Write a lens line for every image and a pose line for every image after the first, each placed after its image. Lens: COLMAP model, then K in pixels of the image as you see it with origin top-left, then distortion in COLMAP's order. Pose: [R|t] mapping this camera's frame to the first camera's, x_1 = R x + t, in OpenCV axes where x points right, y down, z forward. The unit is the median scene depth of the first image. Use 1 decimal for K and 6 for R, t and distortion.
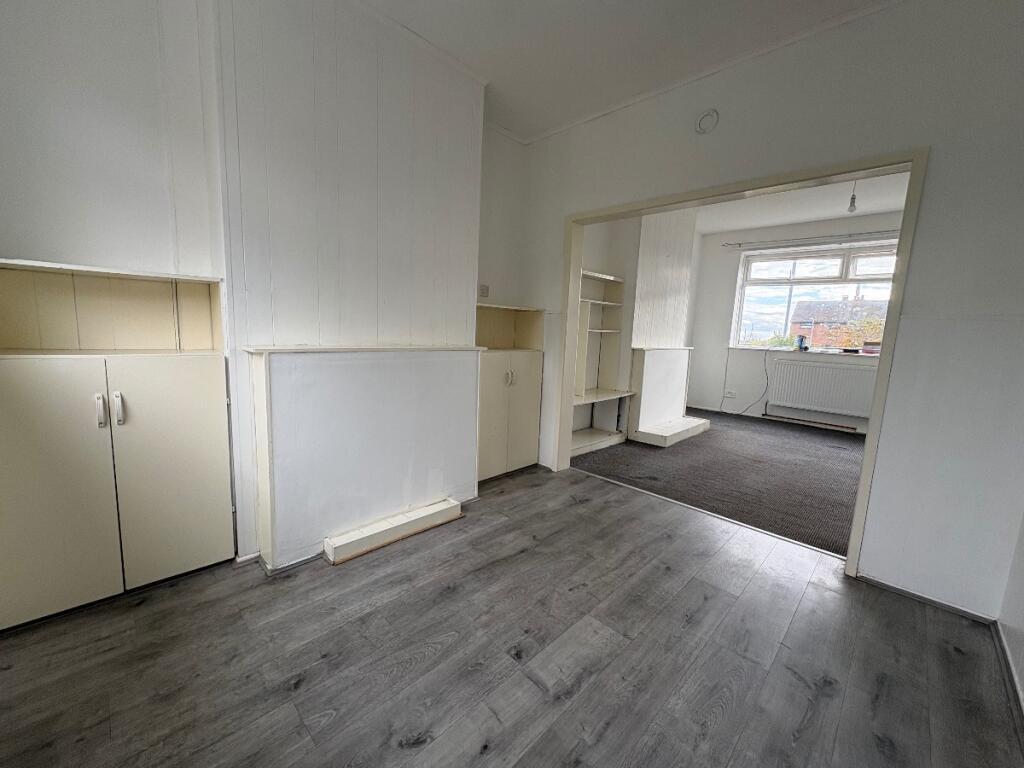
lens RADIAL K [[408.5, 0, 510.7], [0, 408.5, 382.9], [0, 0, 1]] dist [-0.002982, 0.000090]
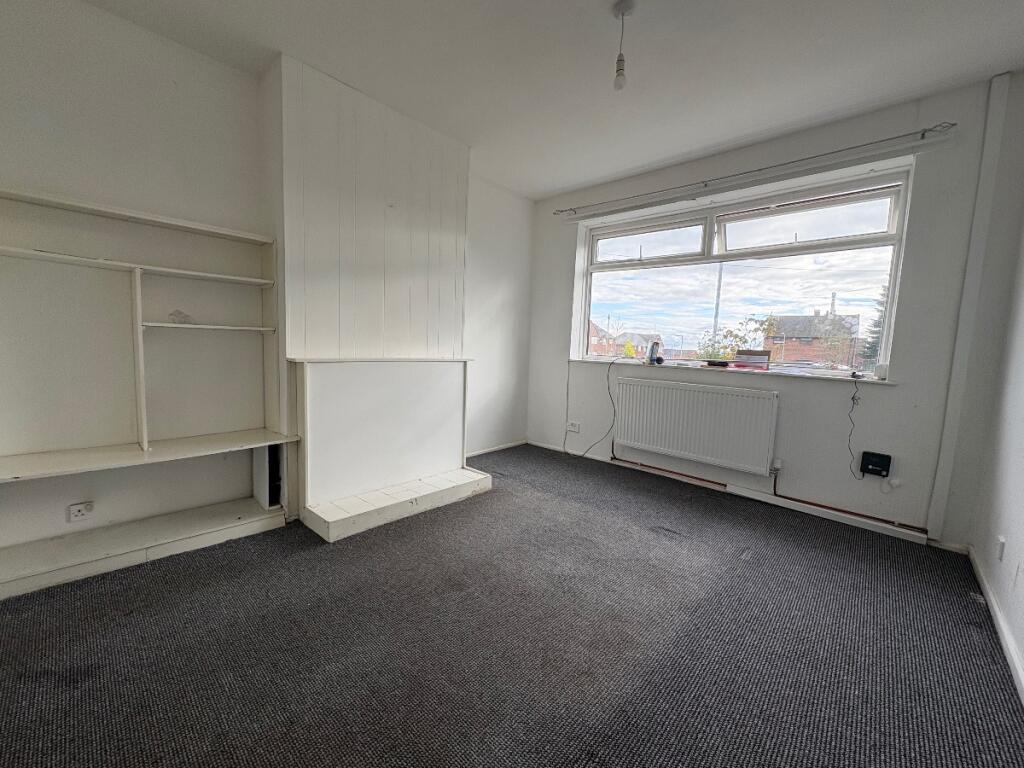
lens RADIAL K [[408.5, 0, 510.7], [0, 408.5, 382.9], [0, 0, 1]] dist [-0.002982, 0.000090]
pose [[0.999553, -0.003604, 0.029673, 0.549678], [0.004735, 0.999261, -0.038140, -0.028134], [-0.029513, 0.038263, 0.998832, 0.410670]]
